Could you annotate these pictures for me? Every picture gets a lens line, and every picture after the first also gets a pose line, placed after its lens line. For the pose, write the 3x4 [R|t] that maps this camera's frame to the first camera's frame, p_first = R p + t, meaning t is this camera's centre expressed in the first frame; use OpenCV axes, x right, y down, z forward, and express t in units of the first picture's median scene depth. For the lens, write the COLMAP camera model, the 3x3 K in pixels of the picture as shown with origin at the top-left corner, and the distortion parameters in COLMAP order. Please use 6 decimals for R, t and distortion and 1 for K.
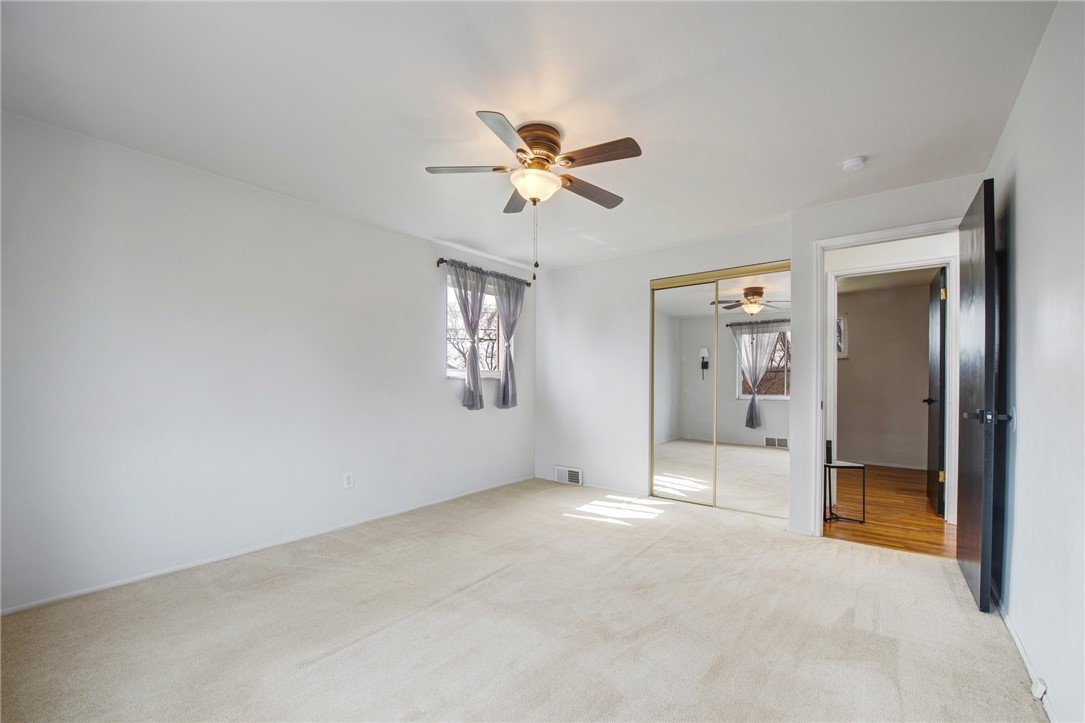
lens RADIAL K [[432.0, 0, 541.4], [0, 432.0, 383.1], [0, 0, 1]] dist [-0.000609, -0.000080]
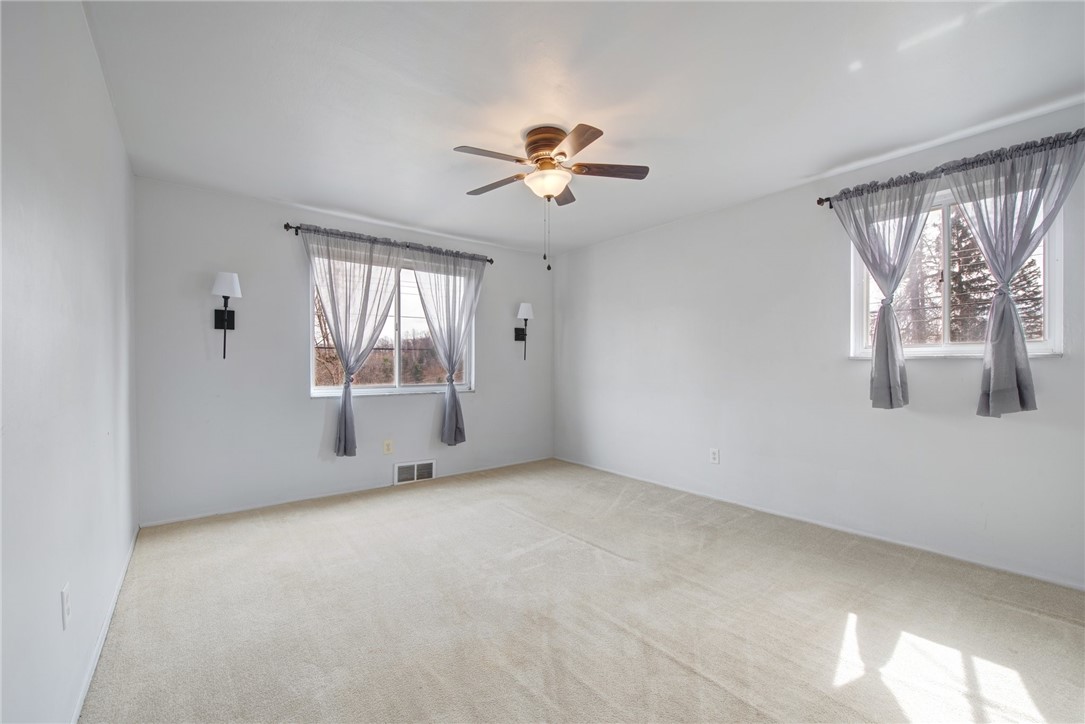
lens RADIAL K [[432.1, 0, 542.5], [0, 432.1, 362.0], [0, 0, 1]] dist [-0.003709, -0.000438]
pose [[-0.203903, -0.014835, -0.978879, 0.684220], [-0.006715, 0.999883, -0.013754, 0.008122], [0.978968, 0.003768, -0.203978, 0.782339]]
